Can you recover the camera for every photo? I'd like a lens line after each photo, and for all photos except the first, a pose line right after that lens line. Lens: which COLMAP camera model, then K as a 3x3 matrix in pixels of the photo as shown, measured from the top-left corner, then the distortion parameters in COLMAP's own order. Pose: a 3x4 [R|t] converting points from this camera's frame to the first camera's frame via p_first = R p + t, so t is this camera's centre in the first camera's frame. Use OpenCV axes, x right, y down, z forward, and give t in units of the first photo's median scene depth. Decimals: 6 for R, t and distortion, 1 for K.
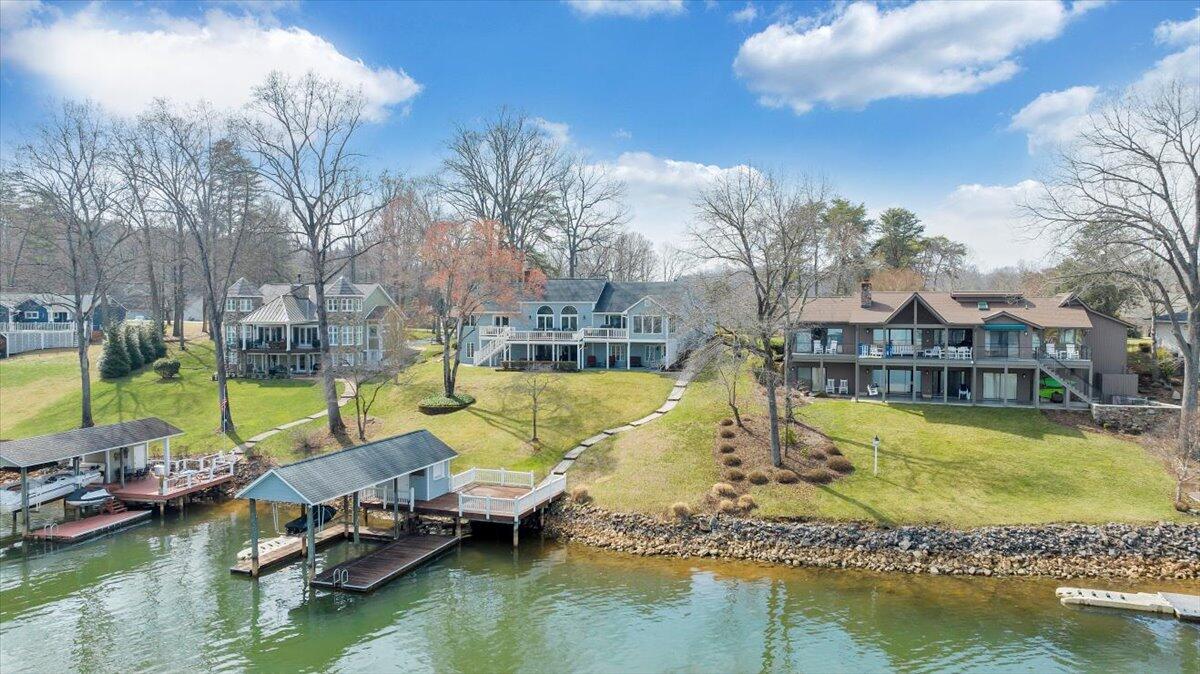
lens RADIAL K [[850.8, 0, 598.1], [0, 850.8, 331.8], [0, 0, 1]] dist [-0.006678, 0.001111]
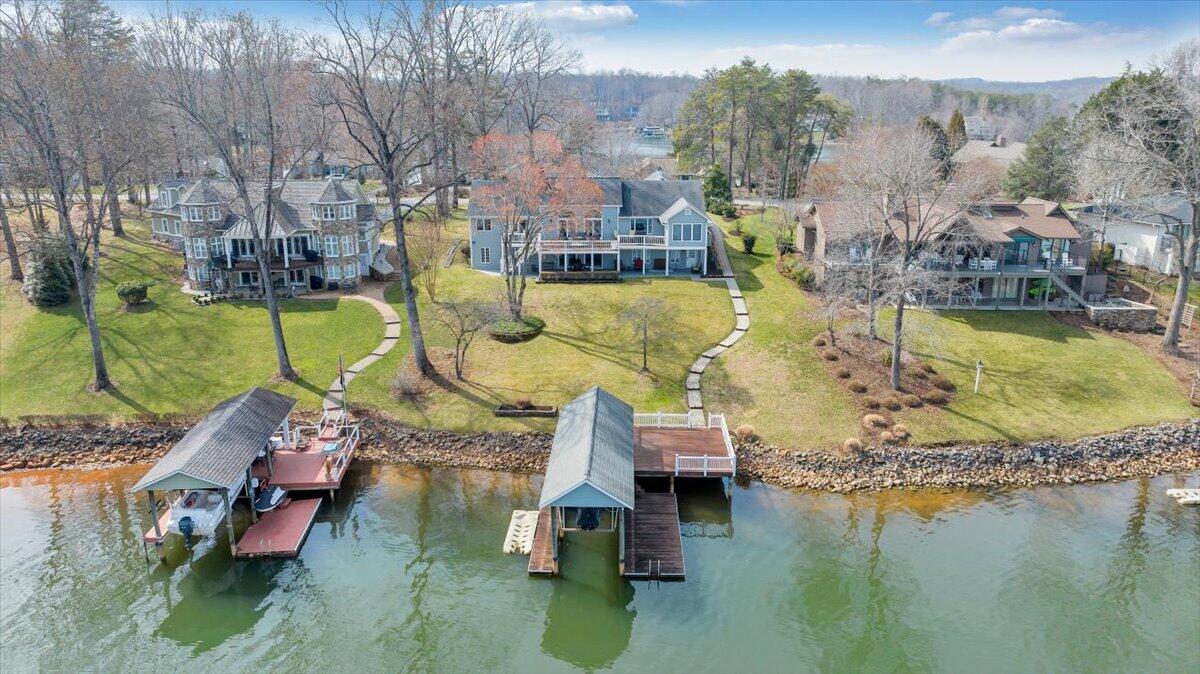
lens RADIAL K [[850.8, 0, 598.1], [0, 850.8, 331.8], [0, 0, 1]] dist [-0.006678, 0.001111]
pose [[0.950710, -0.085496, 0.298063, -0.556544], [0.009805, 0.969046, 0.246686, -0.225386], [-0.309927, -0.231604, 0.922120, 0.076359]]
